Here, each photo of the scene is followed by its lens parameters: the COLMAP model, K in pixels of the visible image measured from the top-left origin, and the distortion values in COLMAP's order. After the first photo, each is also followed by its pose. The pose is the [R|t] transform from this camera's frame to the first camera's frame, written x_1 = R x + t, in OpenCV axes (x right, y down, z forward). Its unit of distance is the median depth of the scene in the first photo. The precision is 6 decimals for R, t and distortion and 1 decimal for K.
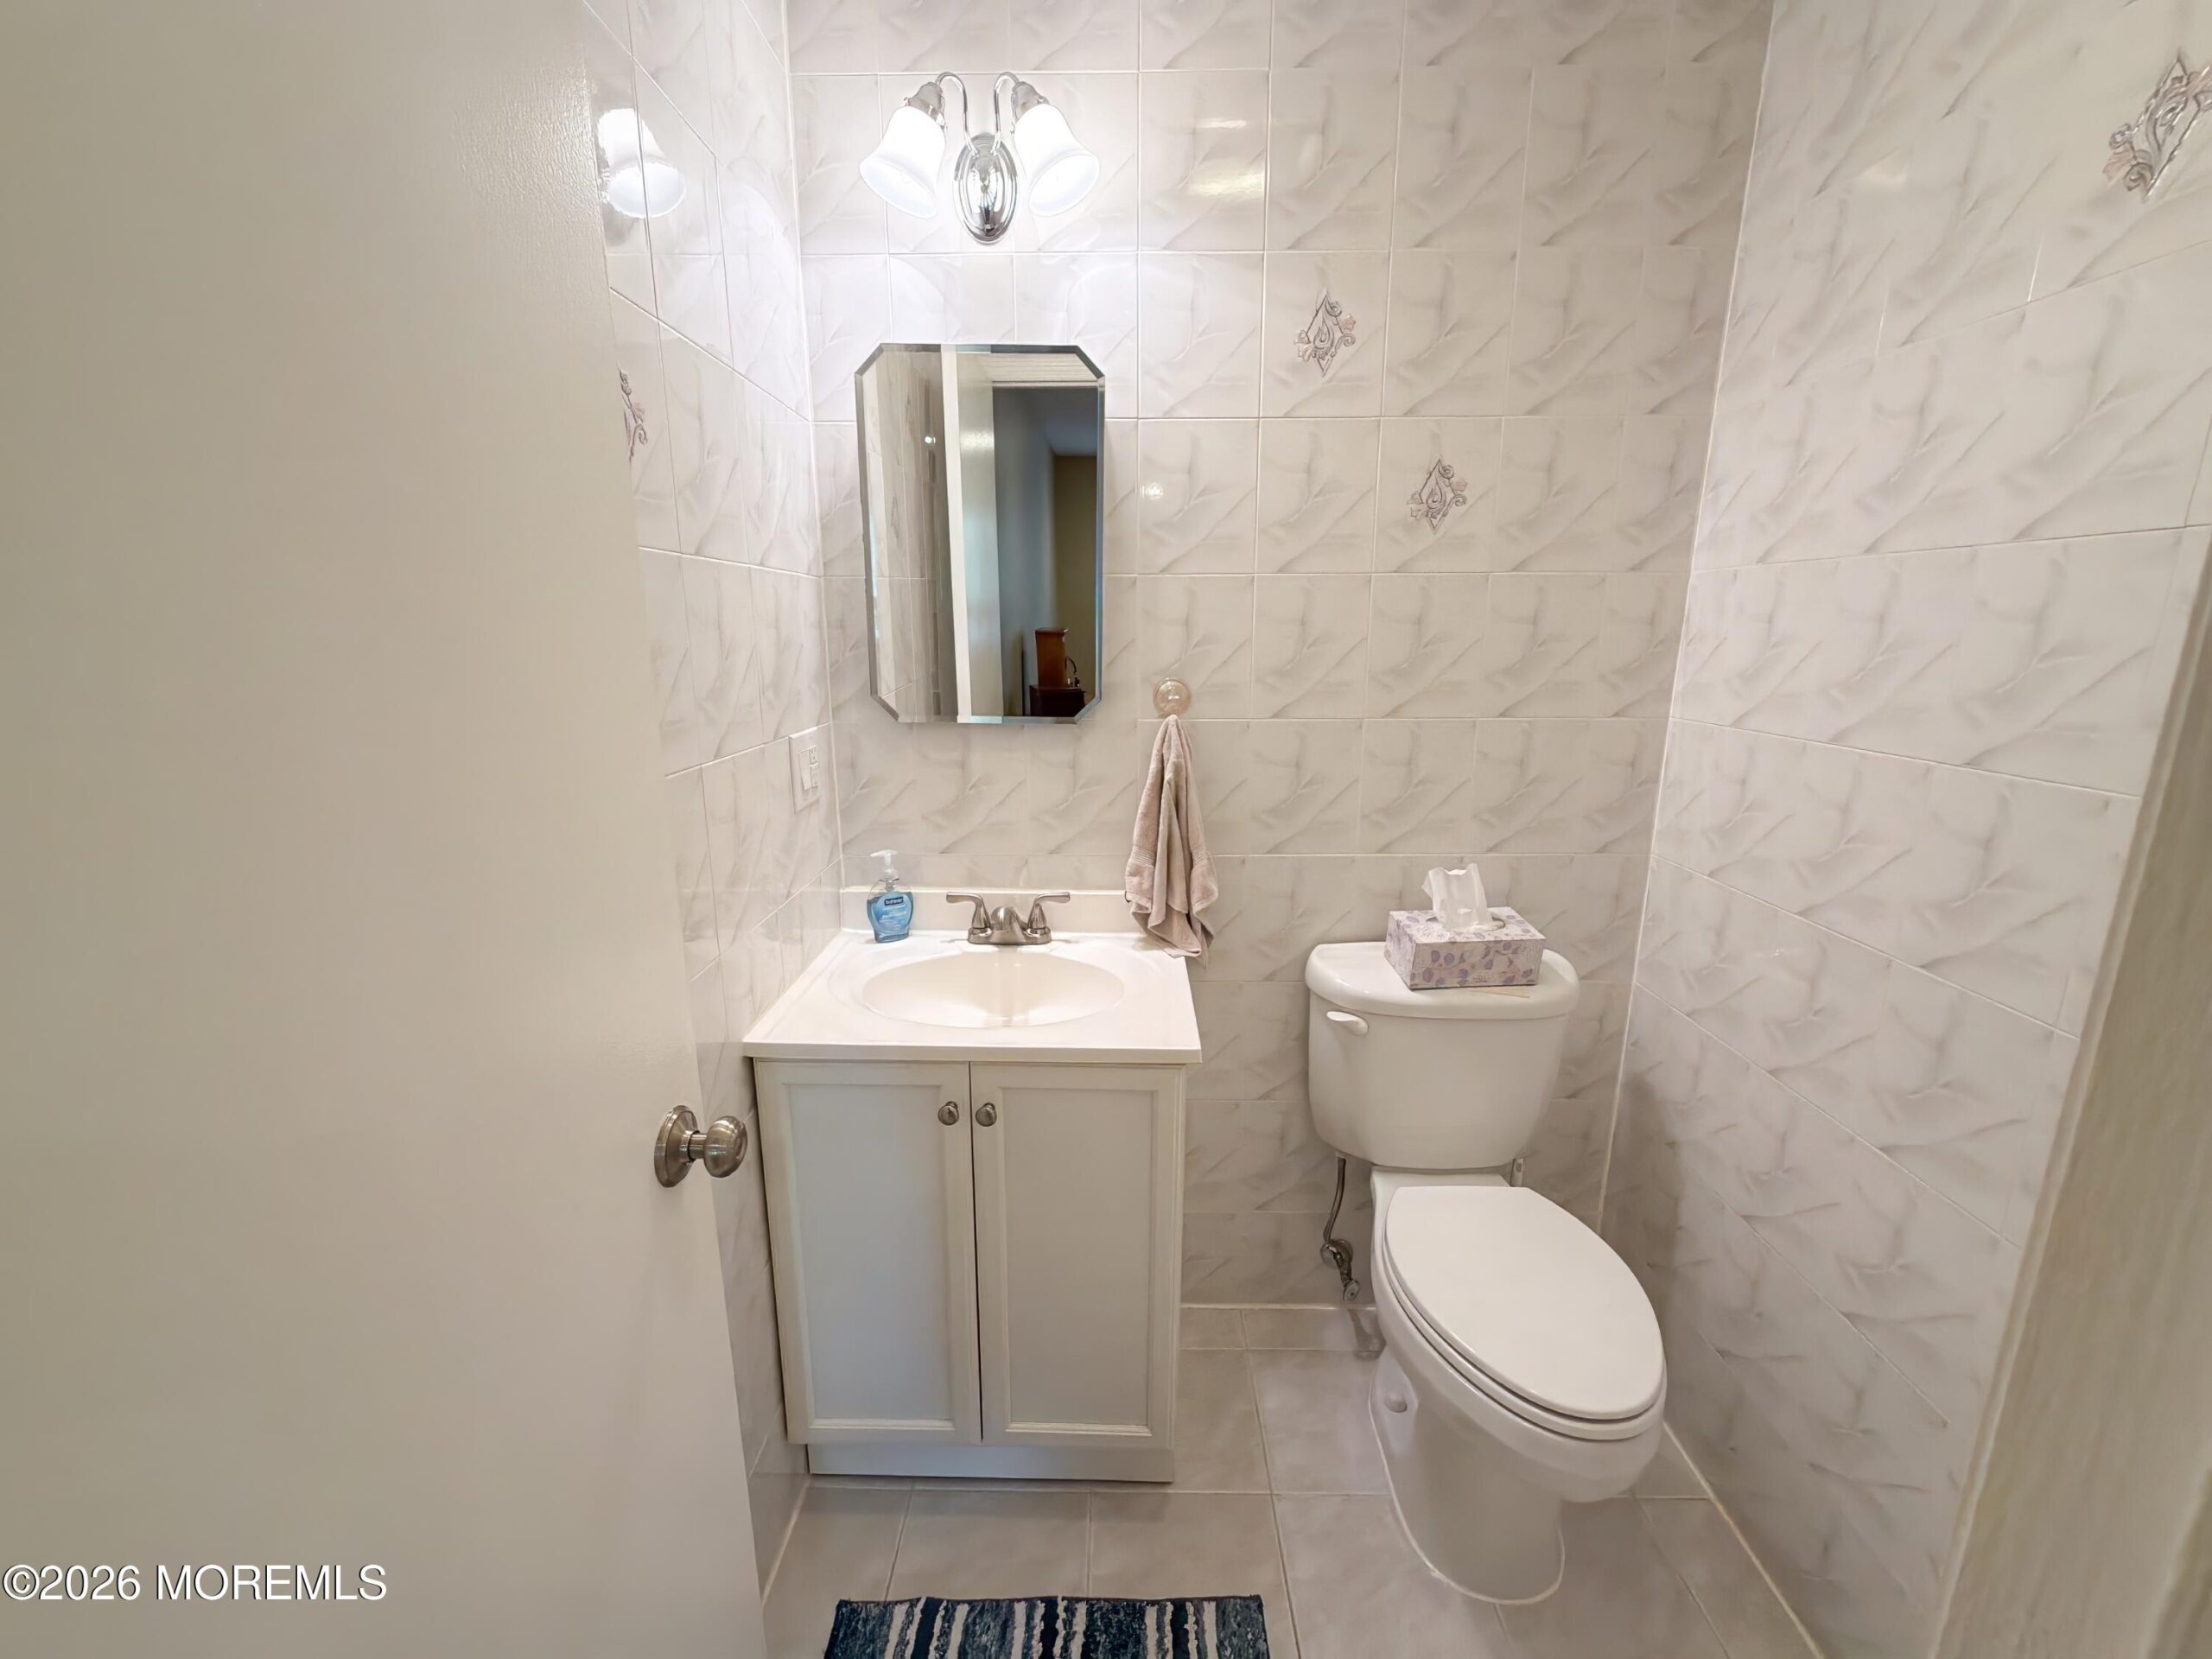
lens RADIAL K [[896.9, 0, 1119.4], [0, 896.9, 827.4], [0, 0, 1]] dist [-0.000859, -0.000379]
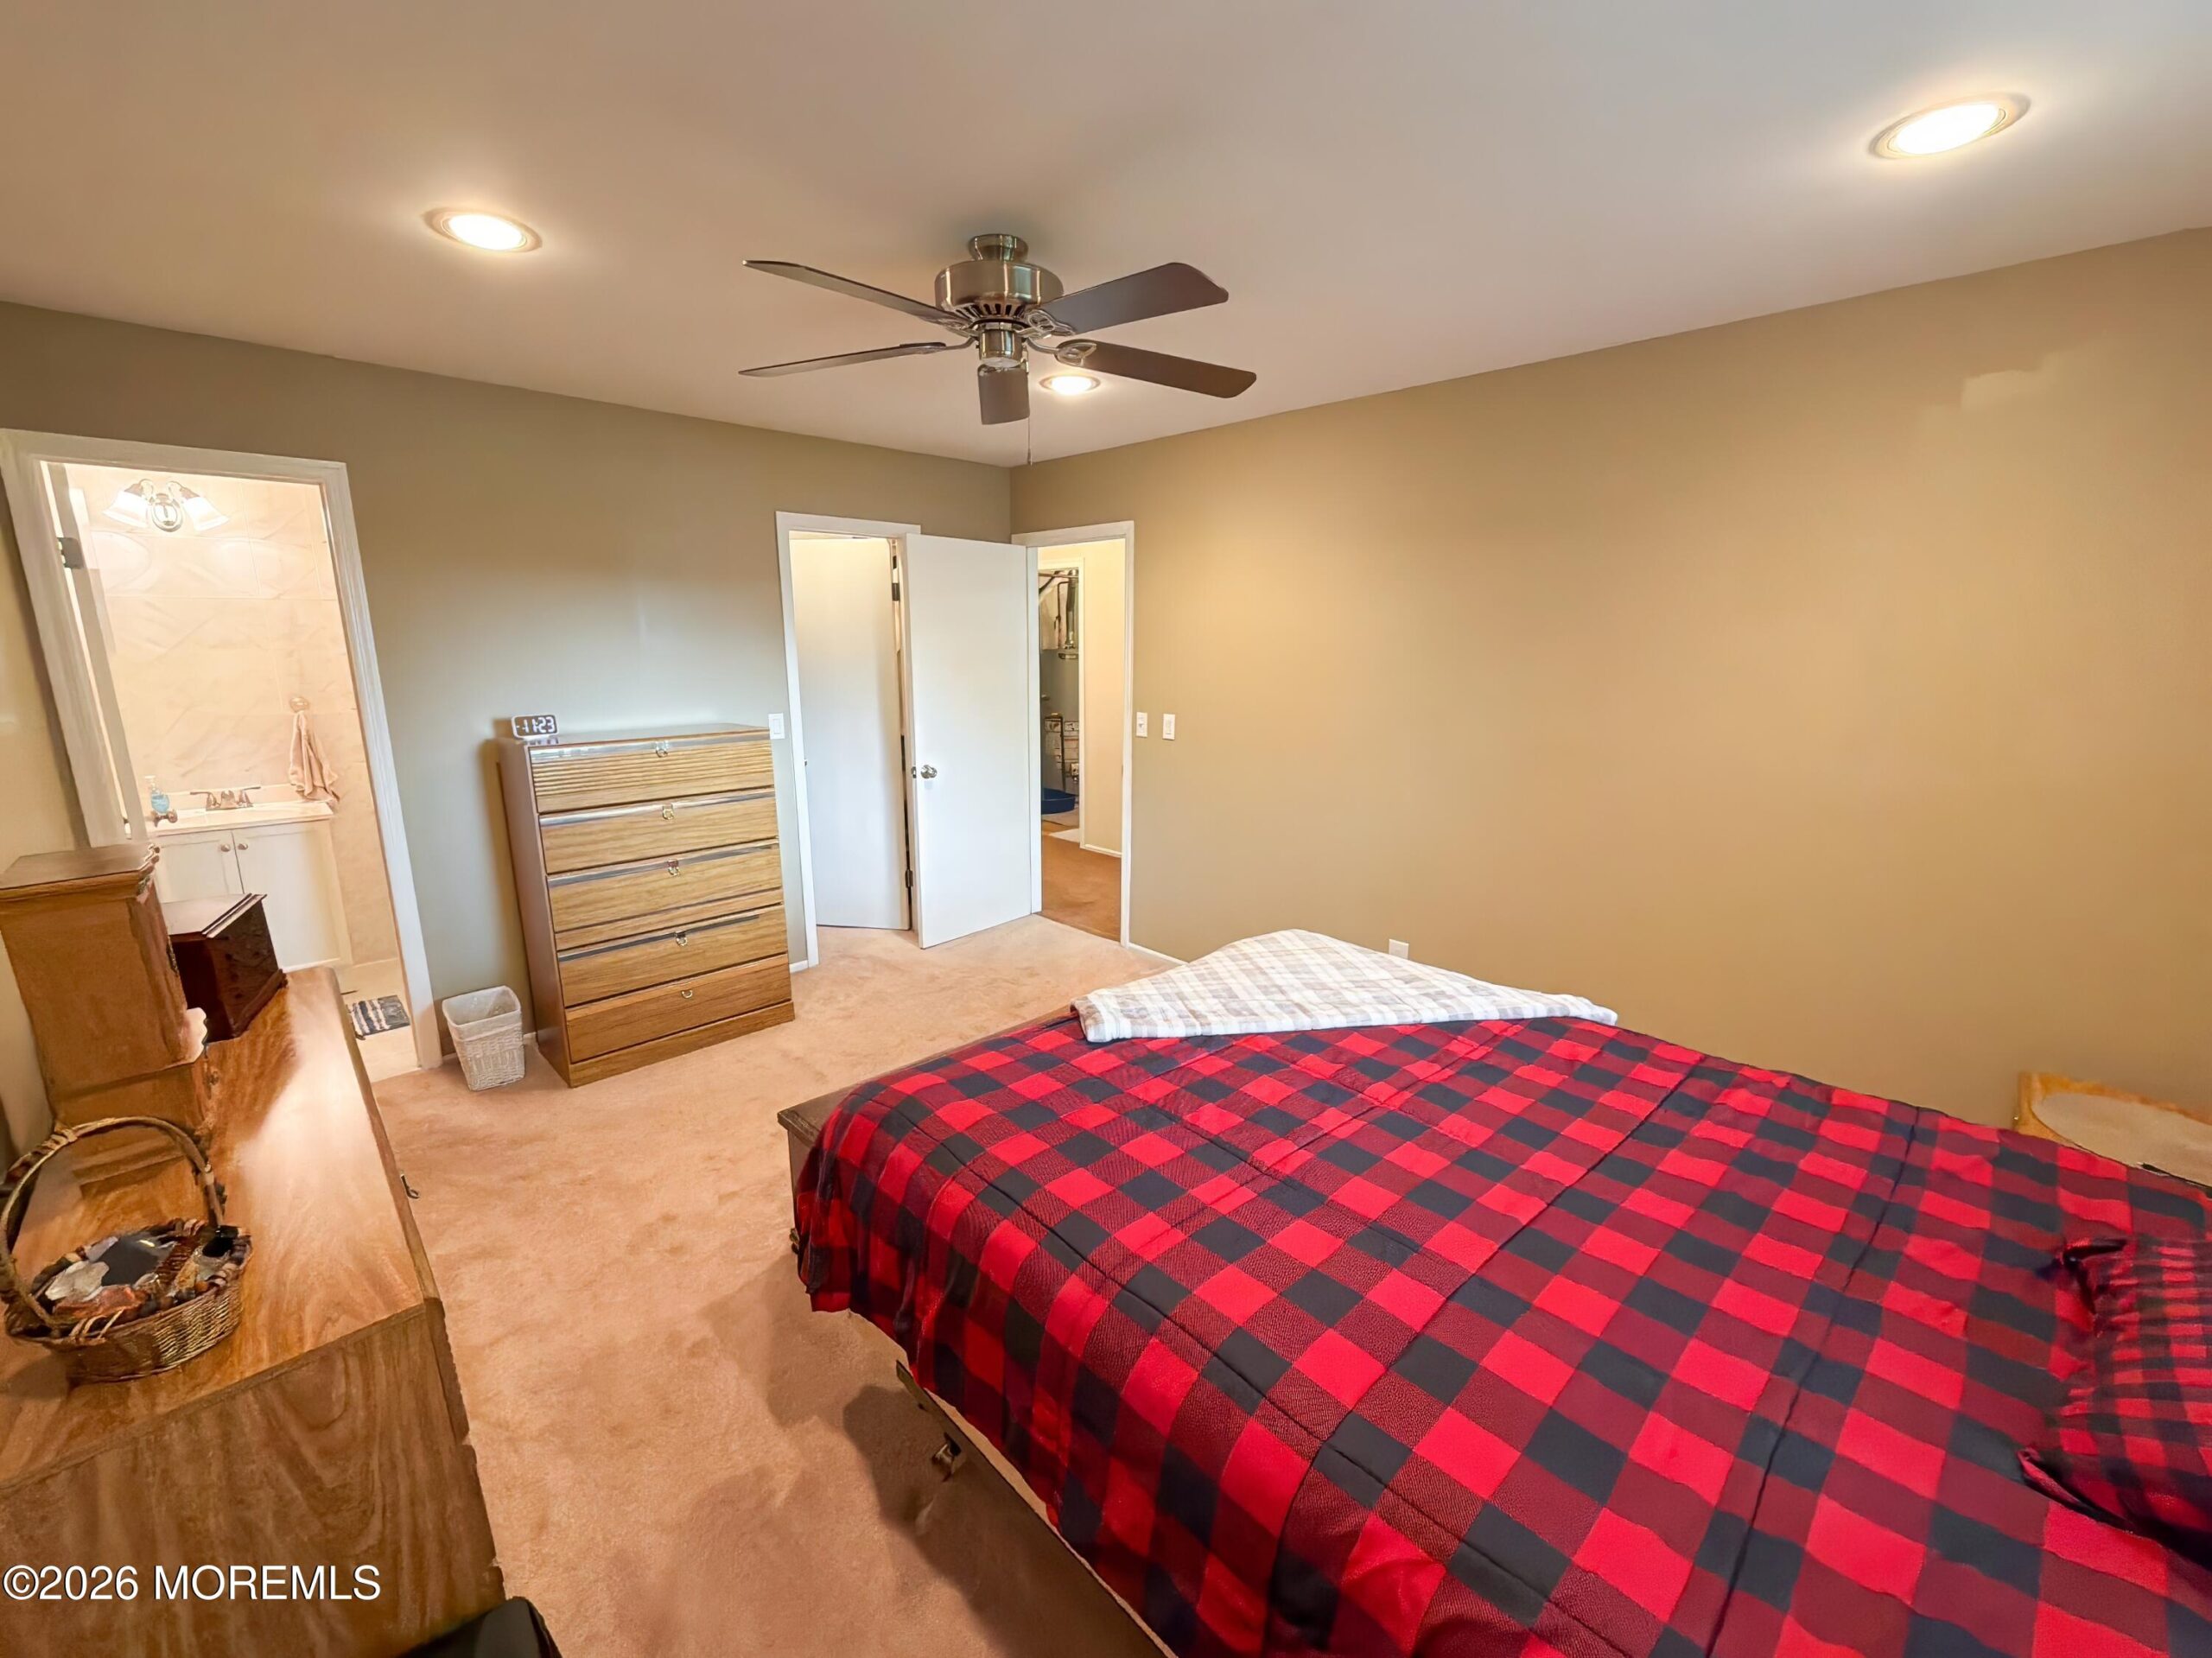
lens RADIAL K [[896.8, 0, 1119.4], [0, 896.8, 826.9], [0, 0, 1]] dist [-0.000859, -0.000379]
pose [[0.704812, -0.145595, 0.694293, -0.120992], [0.153860, 0.986789, 0.050742, 0.440980], [-0.692508, 0.071061, 0.717902, -2.492814]]
